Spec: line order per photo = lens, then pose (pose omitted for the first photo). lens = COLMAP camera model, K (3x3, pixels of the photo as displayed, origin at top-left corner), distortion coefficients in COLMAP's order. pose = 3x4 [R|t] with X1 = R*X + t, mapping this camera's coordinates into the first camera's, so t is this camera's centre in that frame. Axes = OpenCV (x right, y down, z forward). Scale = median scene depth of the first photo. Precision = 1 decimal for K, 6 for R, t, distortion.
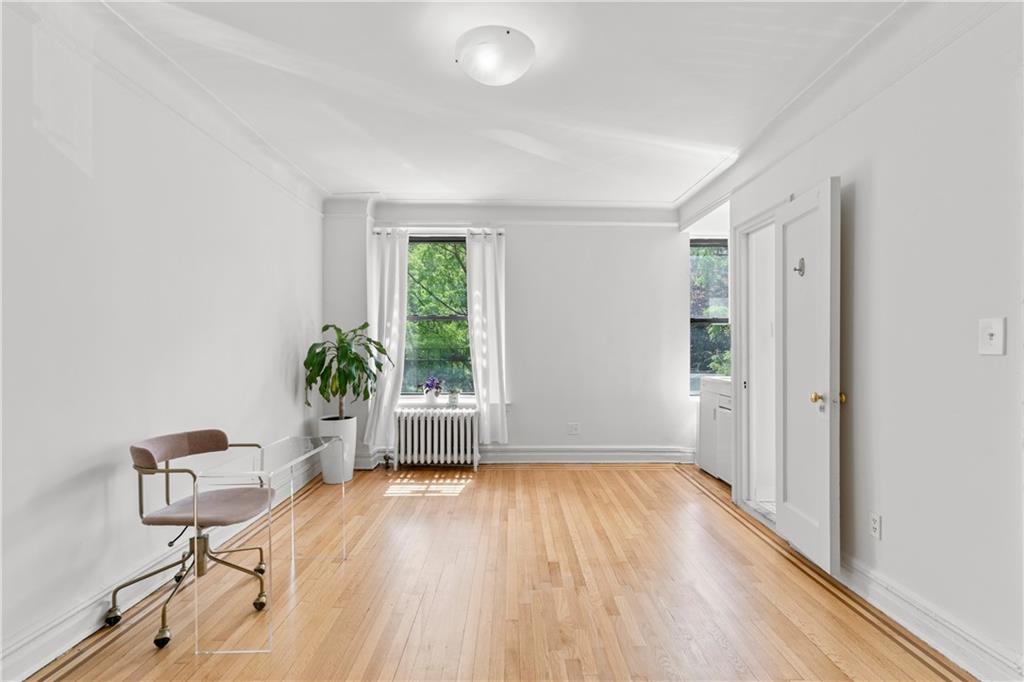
lens RADIAL K [[475.5, 0, 513.5], [0, 475.5, 350.3], [0, 0, 1]] dist [0.000629, -0.000114]
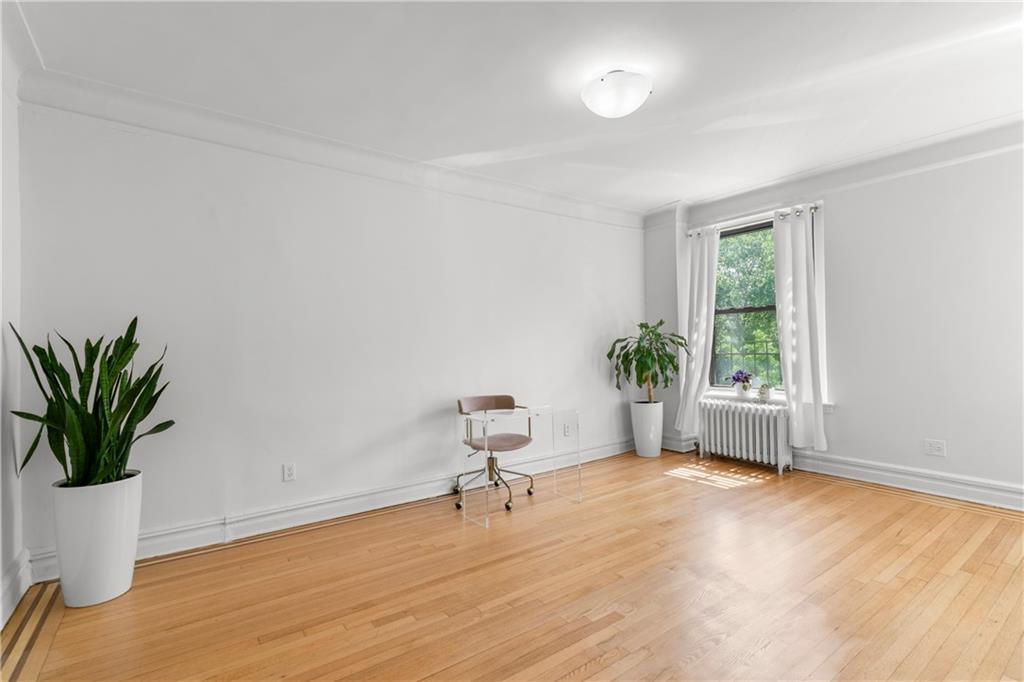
lens RADIAL K [[469.6, 0, 512.0], [0, 469.6, 341.0], [0, 0, 1]] dist [0.000740, -0.000179]
pose [[0.573018, -0.017035, -0.819366, 0.376957], [0.012694, 0.999848, -0.011910, 0.001260], [0.819444, -0.003577, 0.573148, 0.059165]]
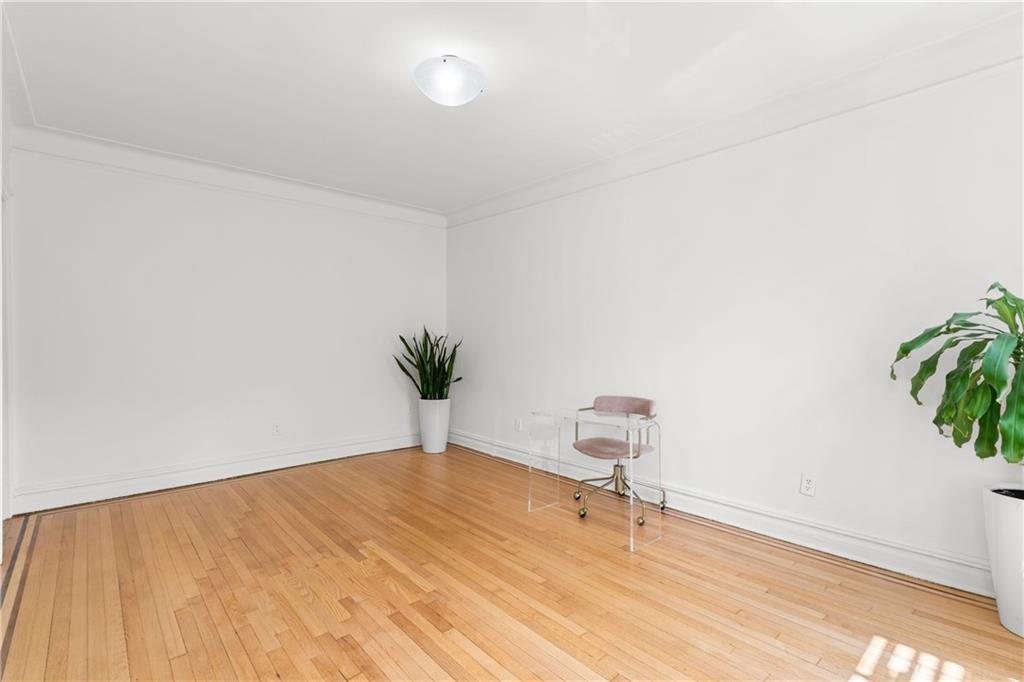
lens RADIAL K [[469.6, 0, 512.0], [0, 469.6, 341.0], [0, 0, 1]] dist [0.000740, -0.000179]
pose [[-0.749667, -0.003602, -0.661805, 0.294385], [-0.008984, 0.999948, 0.004734, -0.002891], [0.661754, 0.009495, -0.749661, 0.961107]]
